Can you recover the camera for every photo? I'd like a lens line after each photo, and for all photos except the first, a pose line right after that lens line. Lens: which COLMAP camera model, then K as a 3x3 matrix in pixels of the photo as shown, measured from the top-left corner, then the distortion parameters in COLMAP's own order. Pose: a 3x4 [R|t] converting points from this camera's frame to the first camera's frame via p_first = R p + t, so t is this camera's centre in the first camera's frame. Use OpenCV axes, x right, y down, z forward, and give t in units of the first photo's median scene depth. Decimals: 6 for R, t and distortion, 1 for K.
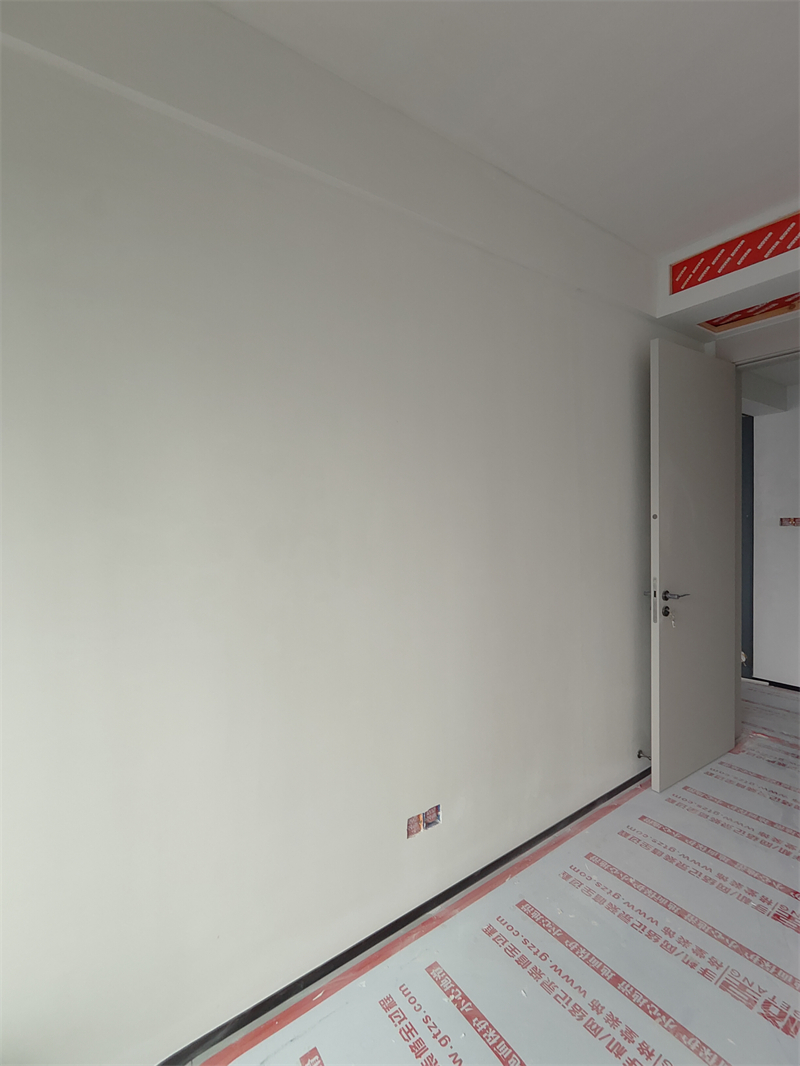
lens RADIAL K [[502.1, 0, 400.0], [0, 502.1, 533.5], [0, 0, 1]] dist [-0.001082, 0.001207]
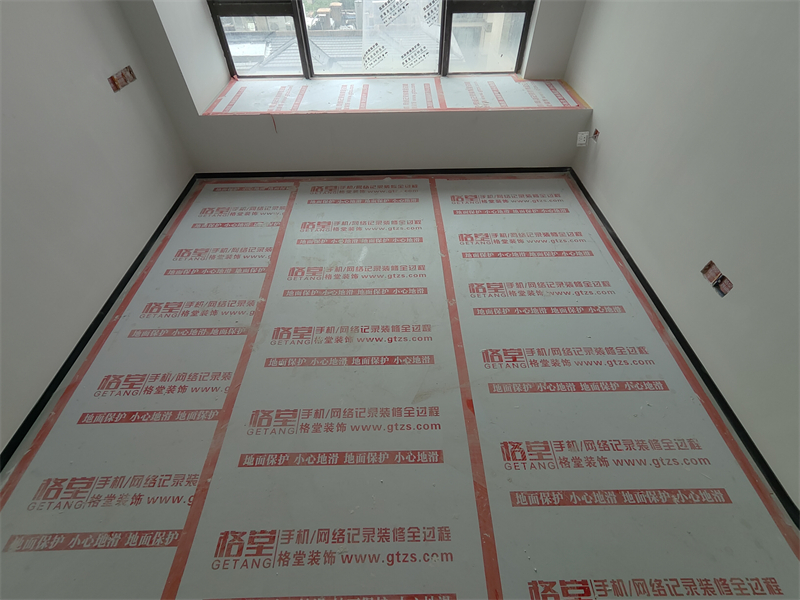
lens RADIAL K [[376.8, 0, 385.6], [0, 376.8, 310.0], [0, 0, 1]] dist [-0.001082, 0.001207]
pose [[-0.602922, 0.601358, -0.524265, 1.145224], [-0.016739, 0.647458, 0.761917, -0.039198], [0.797625, 0.468152, -0.380300, 0.849357]]
